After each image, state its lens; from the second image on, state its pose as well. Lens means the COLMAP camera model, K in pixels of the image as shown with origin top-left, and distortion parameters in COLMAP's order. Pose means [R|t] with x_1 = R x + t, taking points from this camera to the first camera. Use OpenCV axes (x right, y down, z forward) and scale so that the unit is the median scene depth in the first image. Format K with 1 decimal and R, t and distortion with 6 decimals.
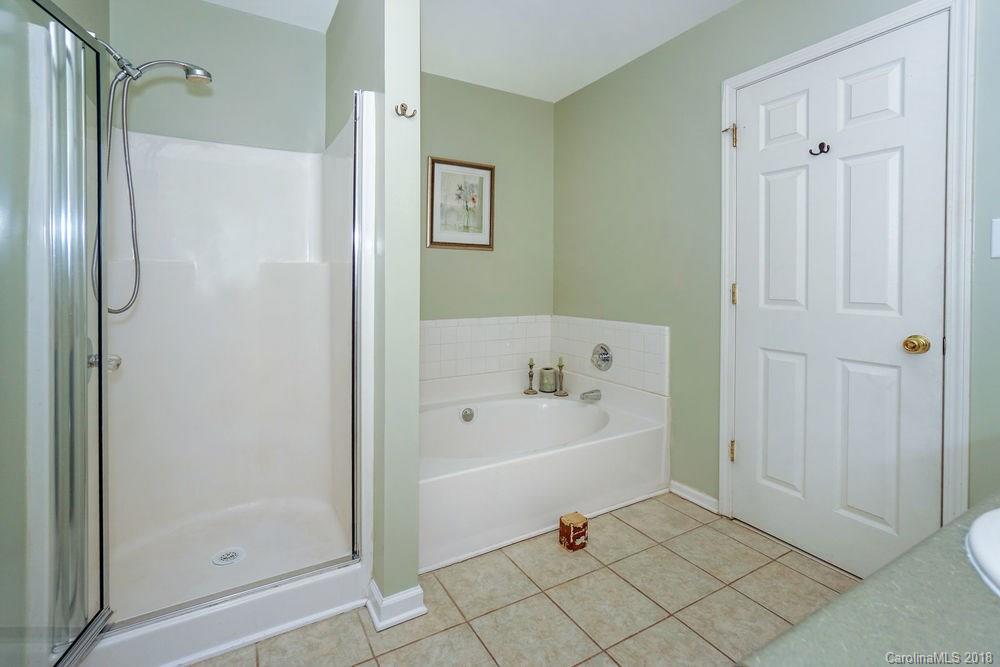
lens RADIAL K [[454.5, 0, 488.2], [0, 454.5, 301.0], [0, 0, 1]] dist [-0.031908, 0.013312]
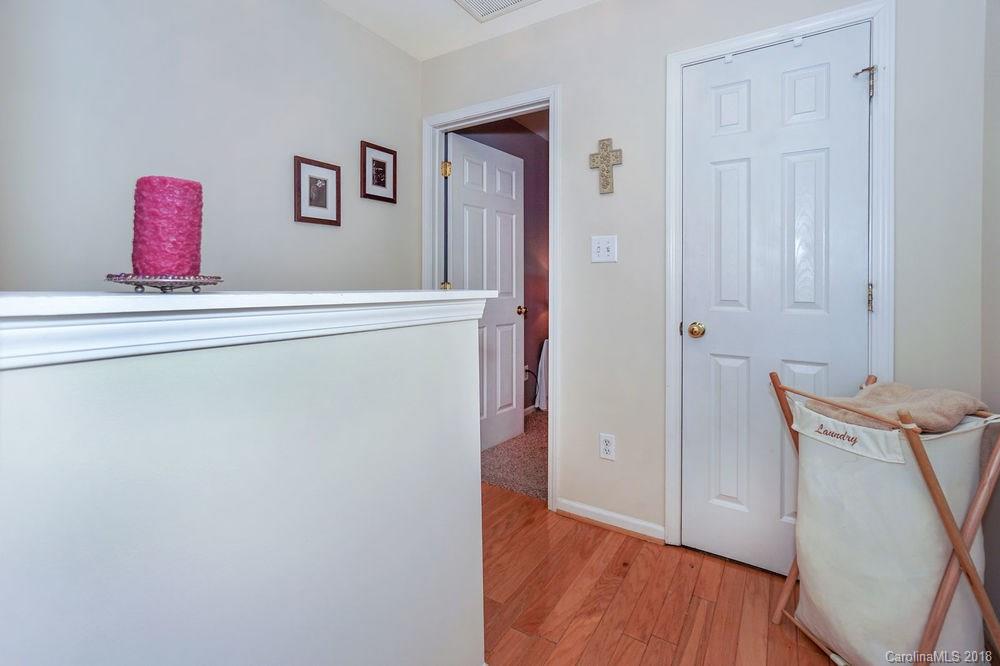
lens RADIAL K [[454.5, 0, 488.2], [0, 454.5, 300.5], [0, 0, 1]] dist [-0.031908, 0.013312]
pose [[0.885520, -0.012641, 0.464430, -0.199073], [0.011402, 0.999920, 0.005477, -0.011531], [-0.464462, 0.000445, 0.885593, 0.378909]]
